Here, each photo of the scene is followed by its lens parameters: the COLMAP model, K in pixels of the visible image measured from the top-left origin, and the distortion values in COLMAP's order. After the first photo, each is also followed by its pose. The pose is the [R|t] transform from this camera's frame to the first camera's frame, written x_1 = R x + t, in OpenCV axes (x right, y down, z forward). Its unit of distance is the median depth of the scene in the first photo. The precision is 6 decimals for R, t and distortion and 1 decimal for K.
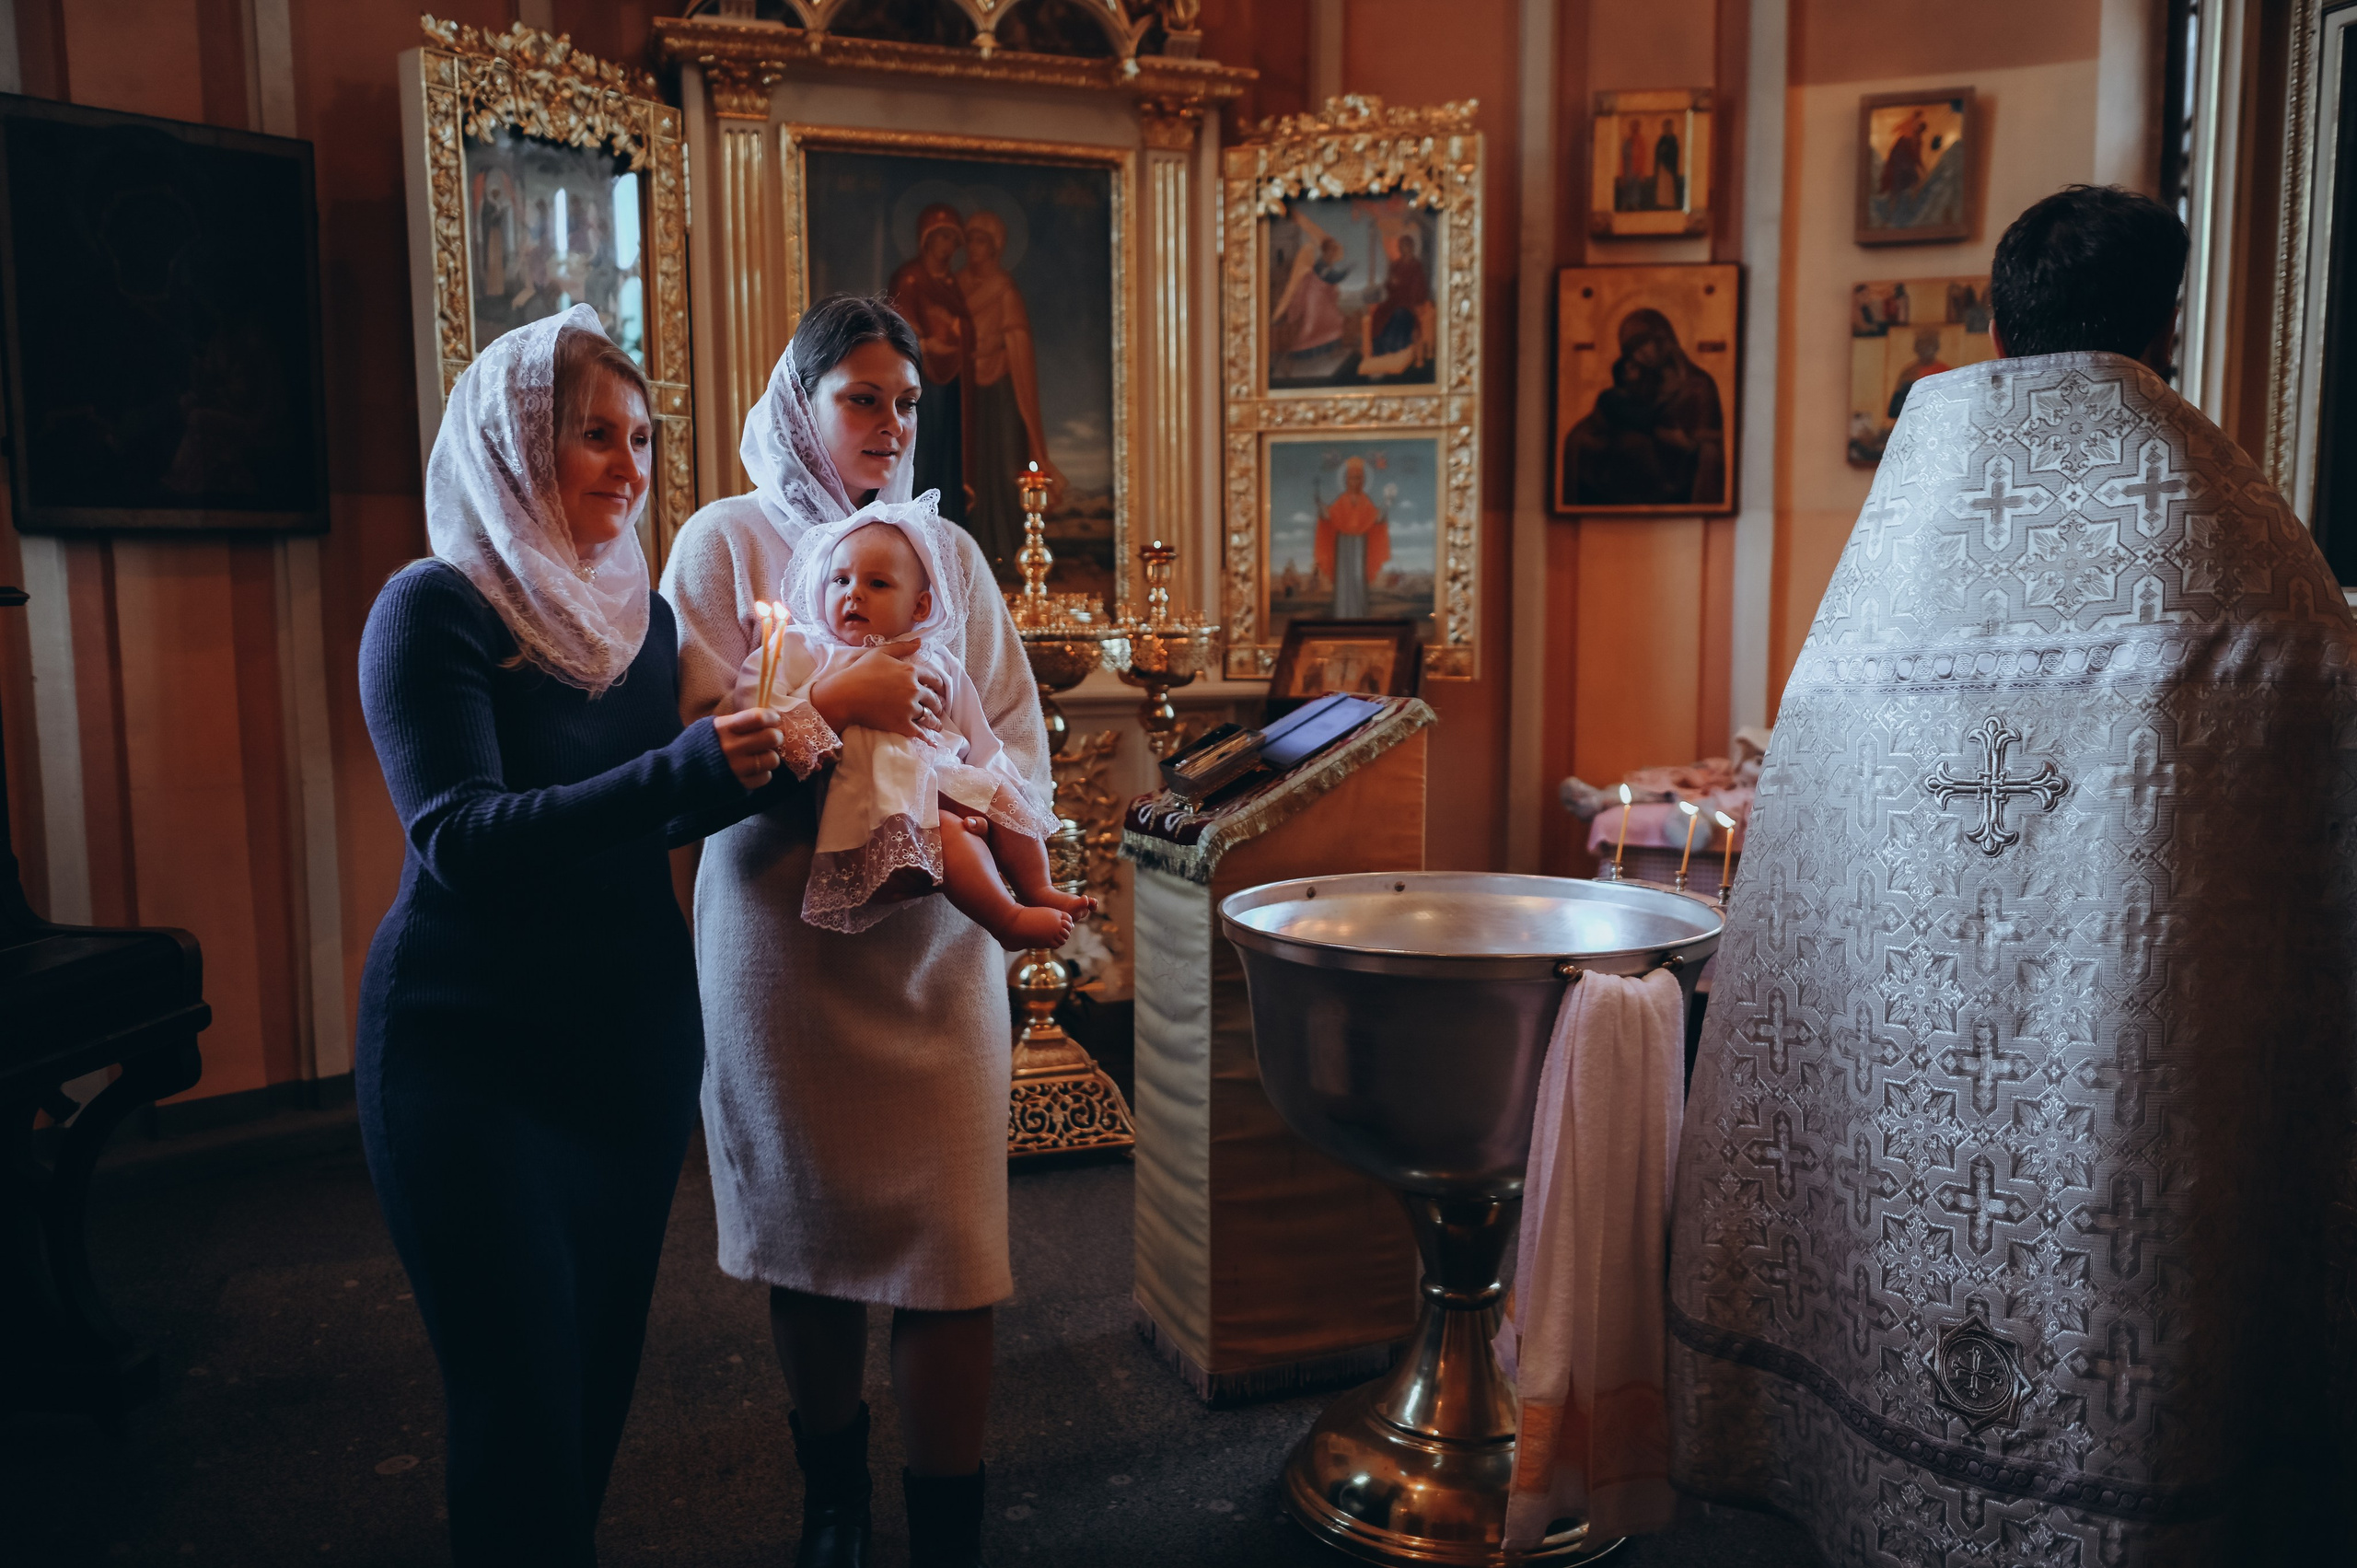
lens RADIAL K [[1905.9, 0, 1198.6], [0, 1905.9, 792.1], [0, 0, 1]] dist [0.005018, -0.002084]
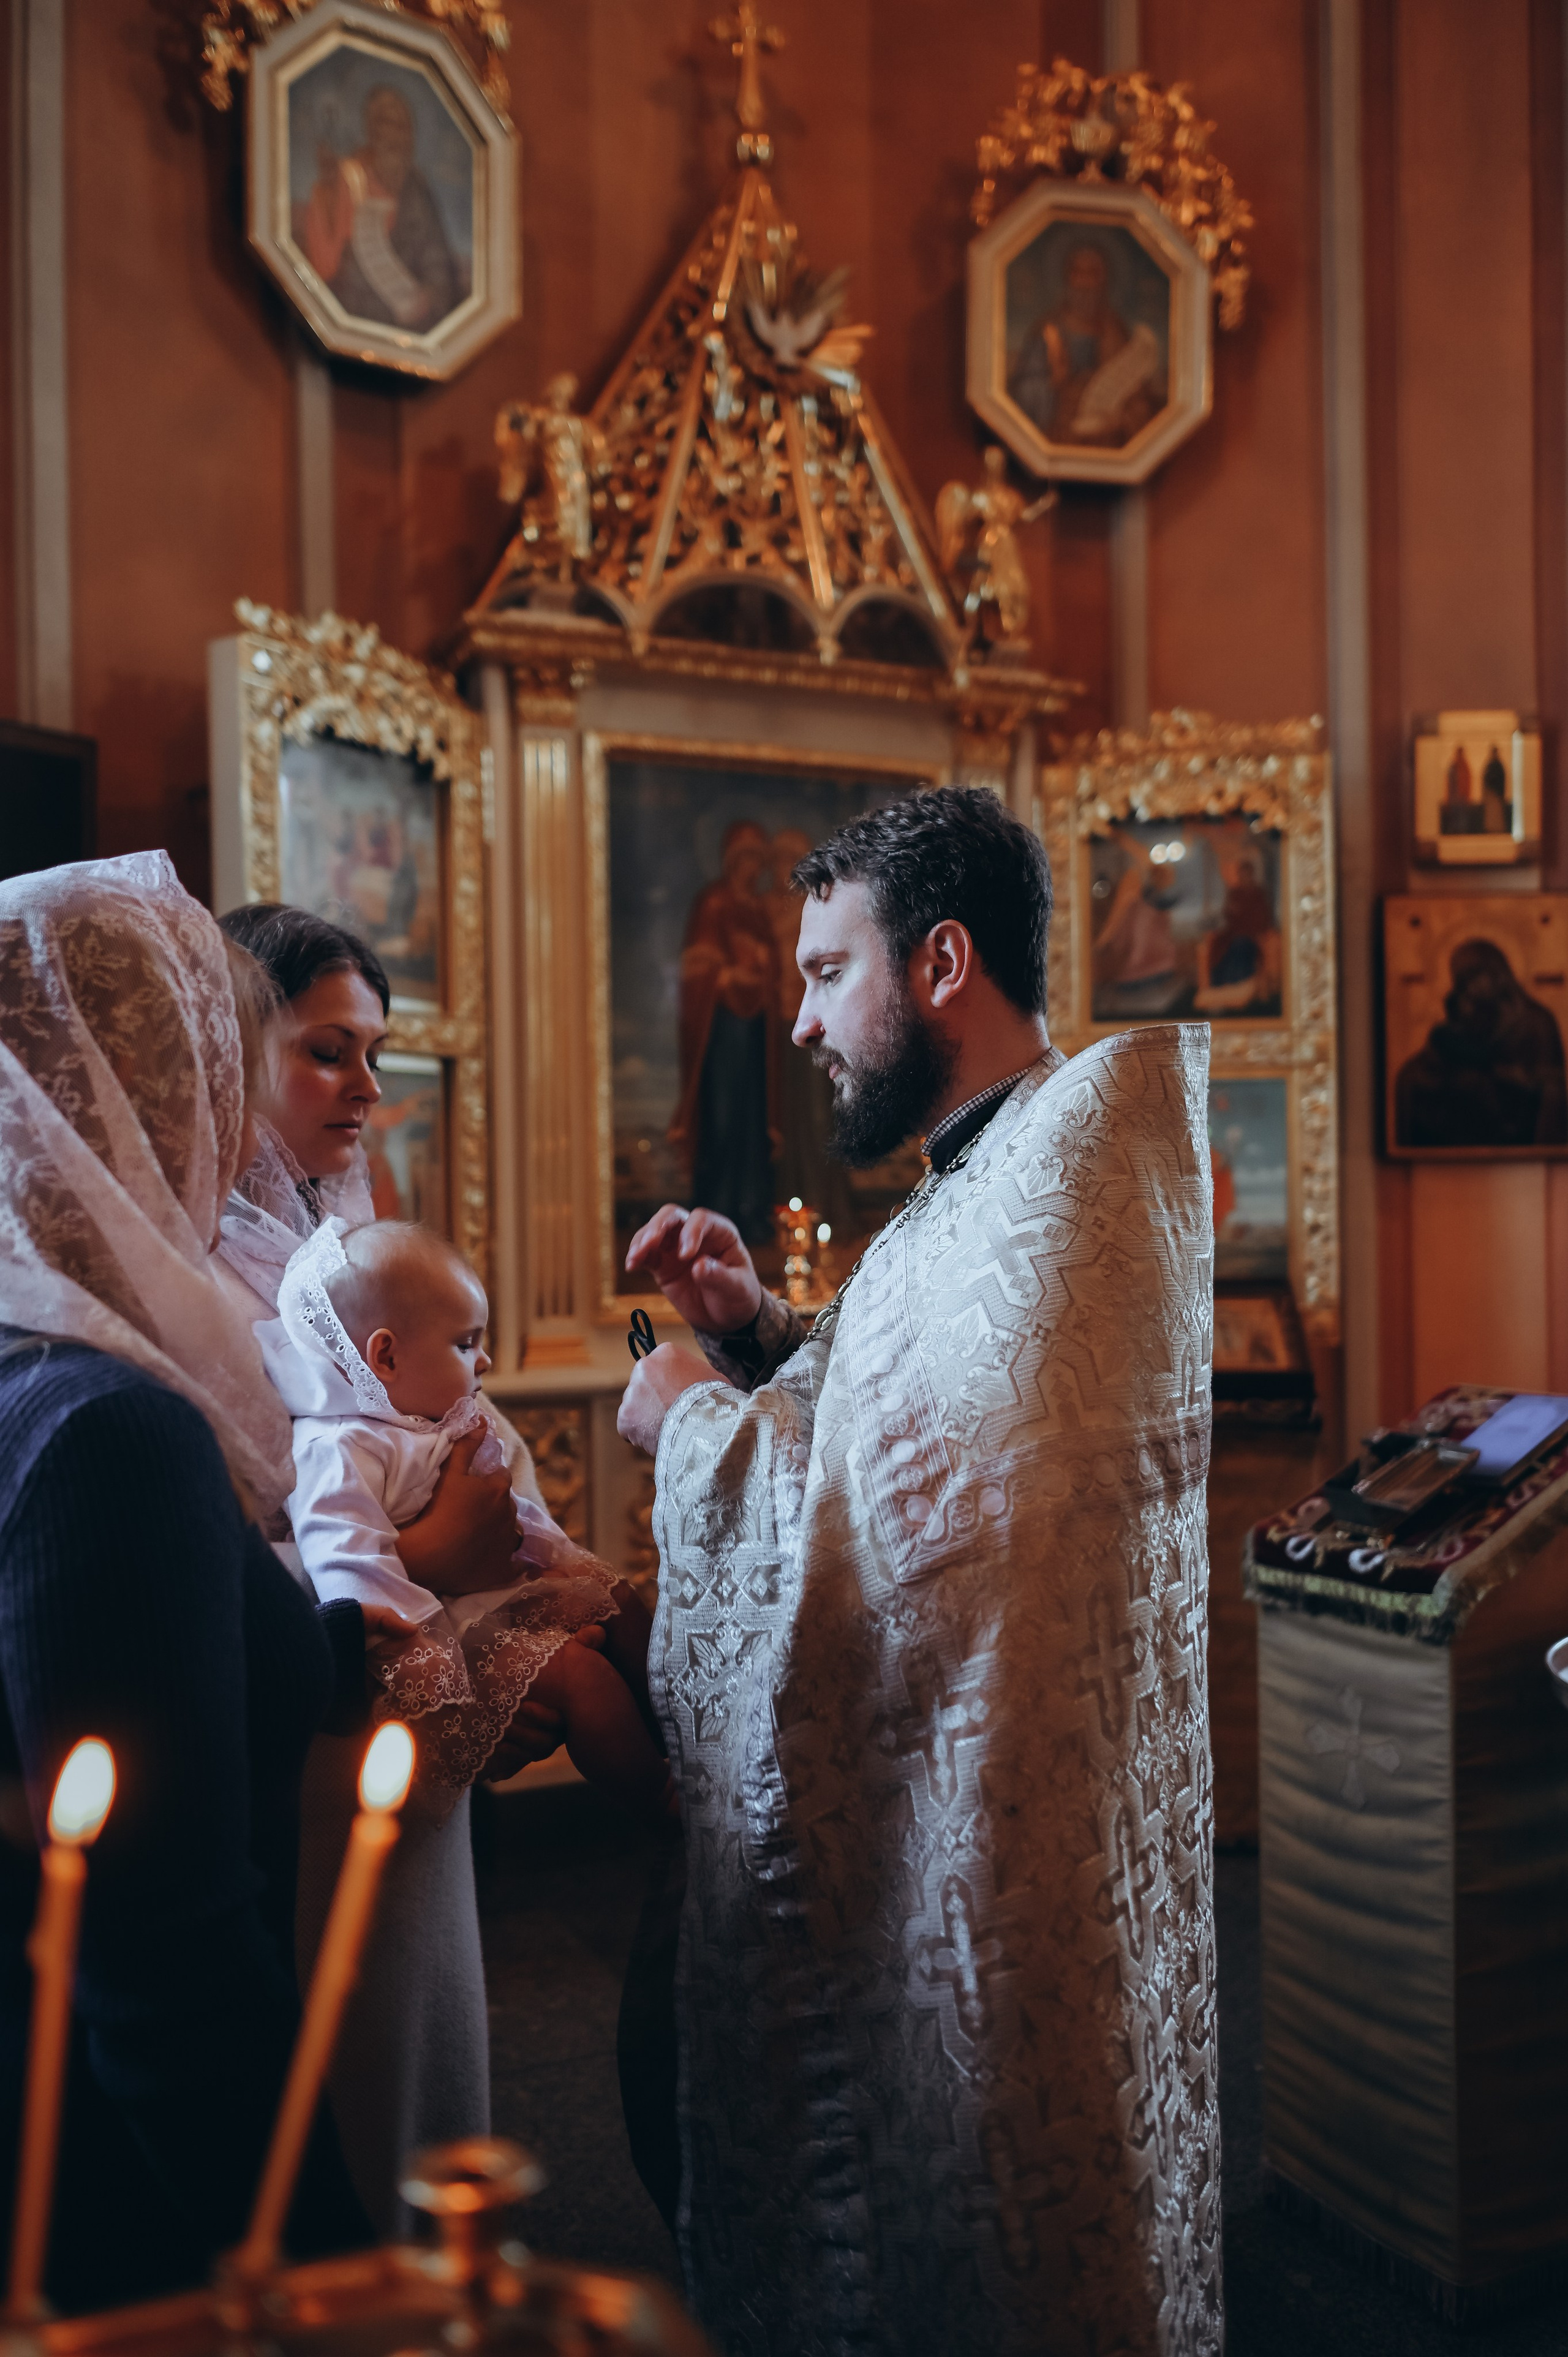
lens RADIAL K [[1905.8, 0, 768.8], [0, 1905.8, 1174.1], [0, 0, 1]] dist [0.005018, -0.002084]
pose [[0.995683, -0.005662, 0.092649, -0.211734], [0.016911, 0.992498, -0.121084, -0.034909], [-0.091269, 0.122128, 0.988309, 0.134435]]
